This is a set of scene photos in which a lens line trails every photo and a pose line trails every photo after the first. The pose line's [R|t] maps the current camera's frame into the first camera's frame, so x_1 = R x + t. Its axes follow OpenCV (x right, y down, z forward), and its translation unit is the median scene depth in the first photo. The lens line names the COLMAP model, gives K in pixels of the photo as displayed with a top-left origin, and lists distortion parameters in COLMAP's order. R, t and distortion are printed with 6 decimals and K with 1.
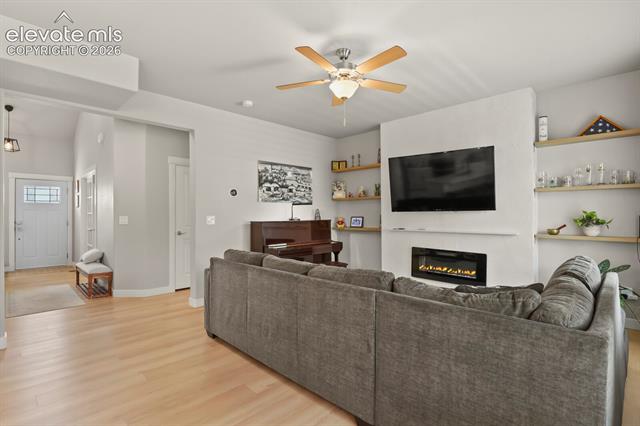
lens RADIAL K [[310.1, 0, 323.5], [0, 310.1, 213.1], [0, 0, 1]] dist [-0.004347, -0.003375]
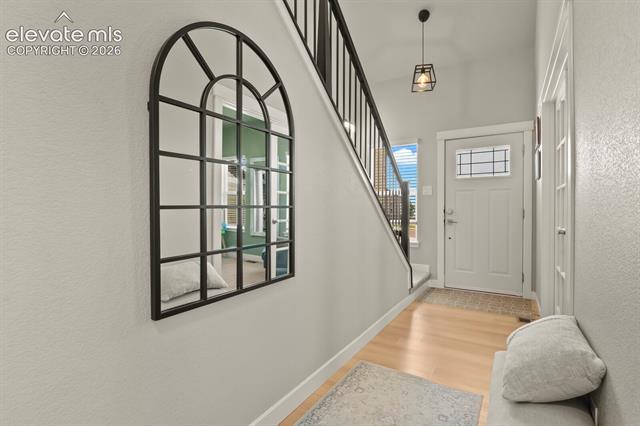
lens RADIAL K [[310.1, 0, 320.8], [0, 310.1, 212.1], [0, 0, 1]] dist [-0.004347, -0.003375]
pose [[0.211824, 0.009417, -0.977262, -0.603679], [0.001759, 0.999948, 0.010017, 0.035241], [0.977306, -0.003841, 0.211797, 0.849720]]
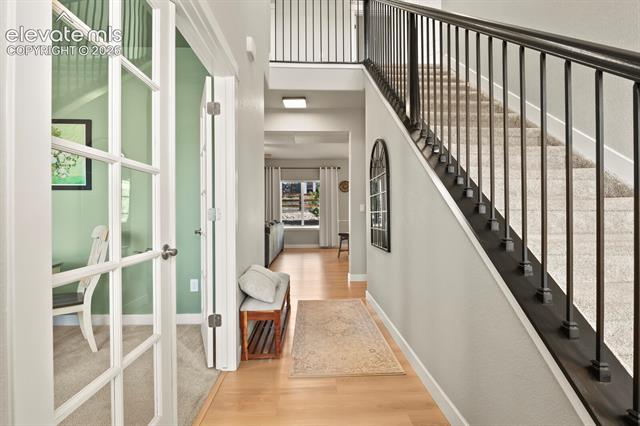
lens RADIAL K [[310.1, 0, 320.6], [0, 310.1, 212.8], [0, 0, 1]] dist [-0.004347, -0.003375]
pose [[-0.724335, 0.008950, 0.689390, -1.250782], [0.005640, 0.999959, -0.007056, 0.040193], [-0.689425, -0.001223, -0.724356, 1.396147]]
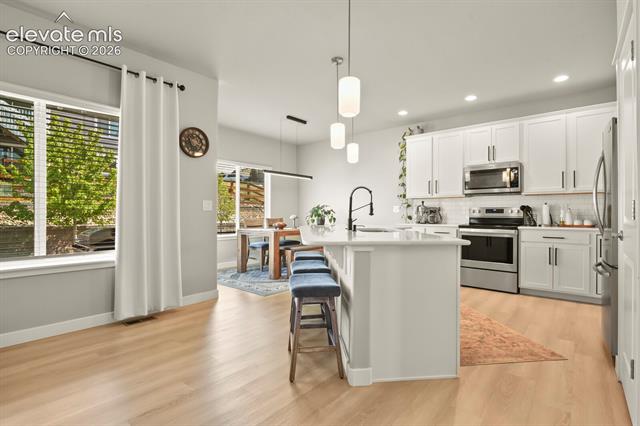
lens RADIAL K [[310.1, 0, 322.9], [0, 310.1, 211.7], [0, 0, 1]] dist [-0.004347, -0.003375]
pose [[-0.996898, -0.001103, -0.078702, -0.261477], [0.000110, 0.999881, -0.015398, 0.036608], [0.078709, -0.015358, -0.996779, 0.629885]]
